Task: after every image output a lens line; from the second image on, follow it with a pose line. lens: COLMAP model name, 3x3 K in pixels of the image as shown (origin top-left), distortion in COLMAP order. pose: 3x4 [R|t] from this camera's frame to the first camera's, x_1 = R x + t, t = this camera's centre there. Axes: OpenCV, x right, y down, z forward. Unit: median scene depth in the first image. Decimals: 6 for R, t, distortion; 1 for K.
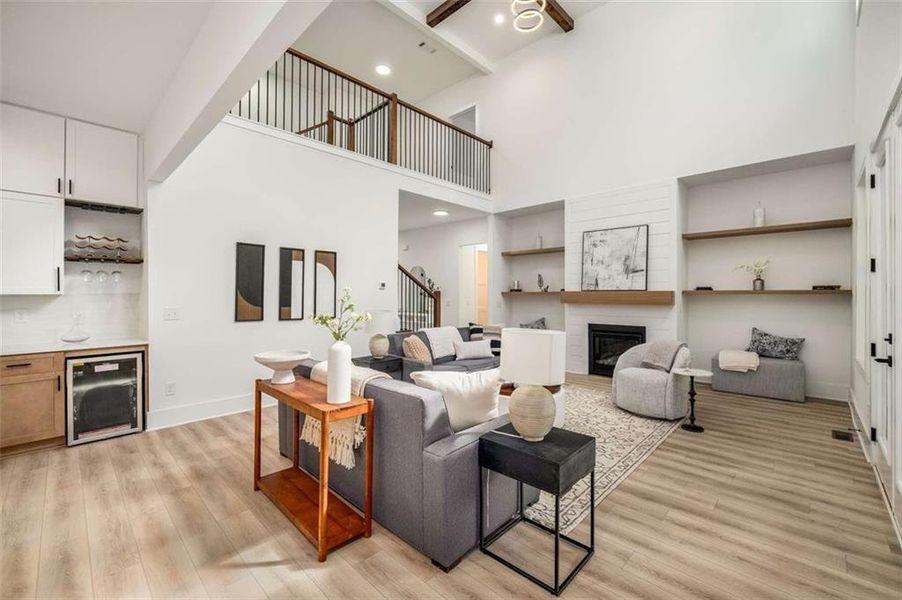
lens RADIAL K [[371.1, 0, 450.0], [0, 371.1, 294.3], [0, 0, 1]] dist [-0.003546, -0.000273]
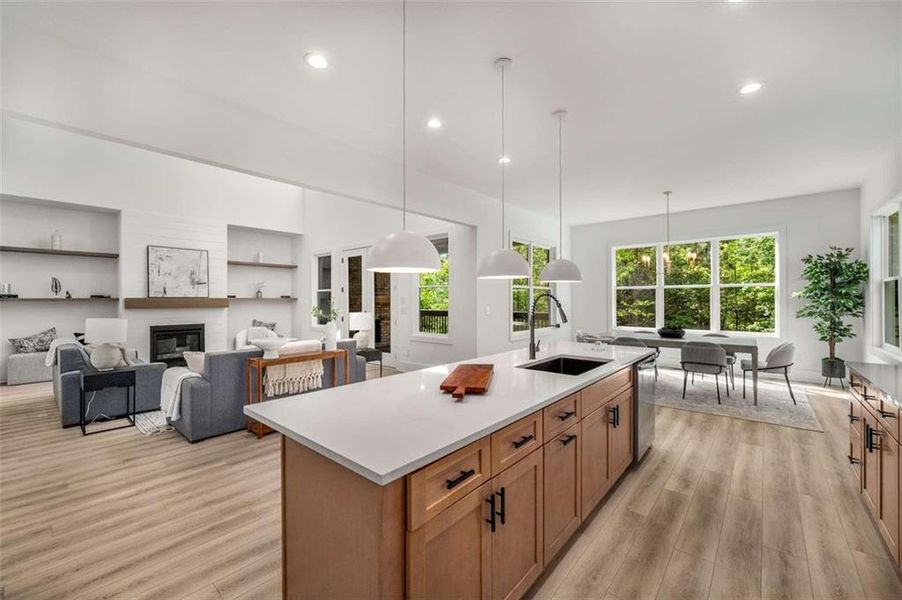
lens RADIAL K [[371.1, 0, 448.9], [0, 371.1, 297.6], [0, 0, 1]] dist [-0.003546, -0.000273]
pose [[-0.051156, 0.006959, 0.998666, -1.072757], [0.003088, 0.999972, -0.006810, 0.002084], [-0.998686, 0.002735, -0.051176, 0.191353]]
